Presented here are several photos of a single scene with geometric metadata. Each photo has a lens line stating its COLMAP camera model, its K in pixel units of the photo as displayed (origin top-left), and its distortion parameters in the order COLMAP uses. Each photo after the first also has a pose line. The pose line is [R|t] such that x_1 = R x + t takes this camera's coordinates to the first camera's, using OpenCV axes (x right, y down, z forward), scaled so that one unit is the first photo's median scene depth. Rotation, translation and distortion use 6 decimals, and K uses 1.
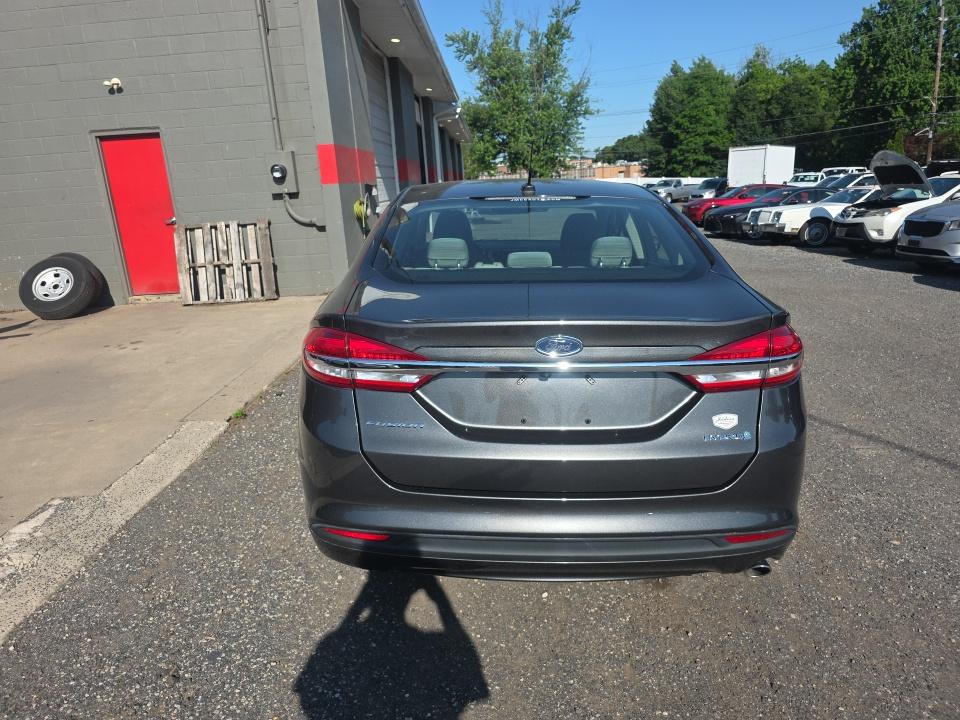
lens RADIAL K [[629.4, 0, 480.0], [0, 629.4, 360.0], [0, 0, 1]] dist [0.025287, -0.023482]
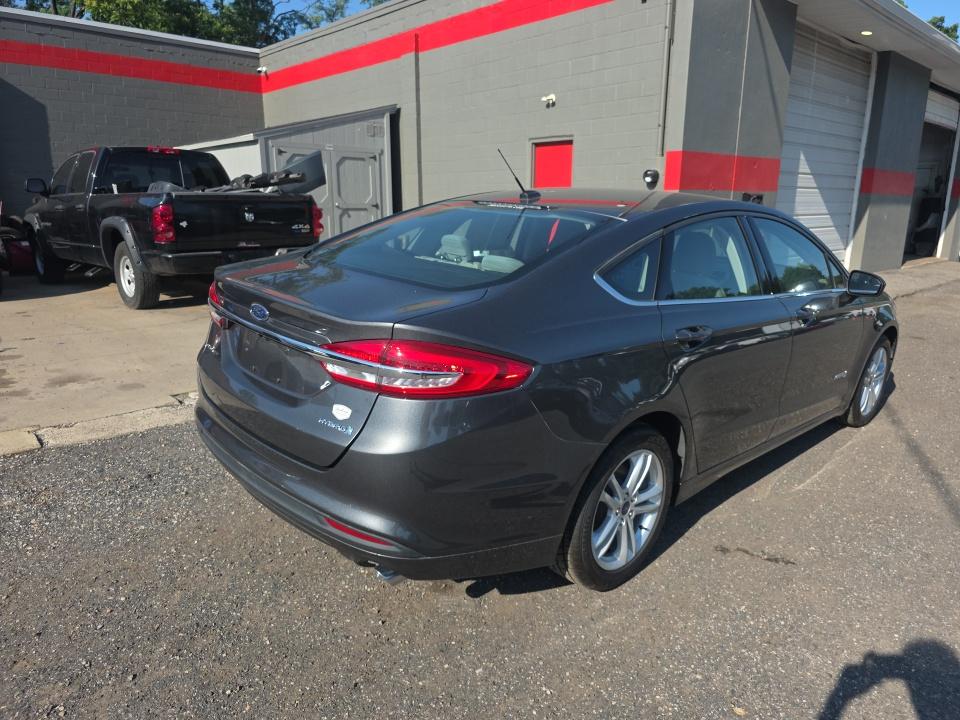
lens RADIAL K [[629.4, 0, 480.0], [0, 629.4, 360.0], [0, 0, 1]] dist [0.025287, -0.023482]
pose [[0.717566, 0.230777, -0.657146, 0.364096], [-0.235888, 0.968275, 0.082463, -0.039106], [0.655328, 0.095840, 0.749239, 0.099825]]
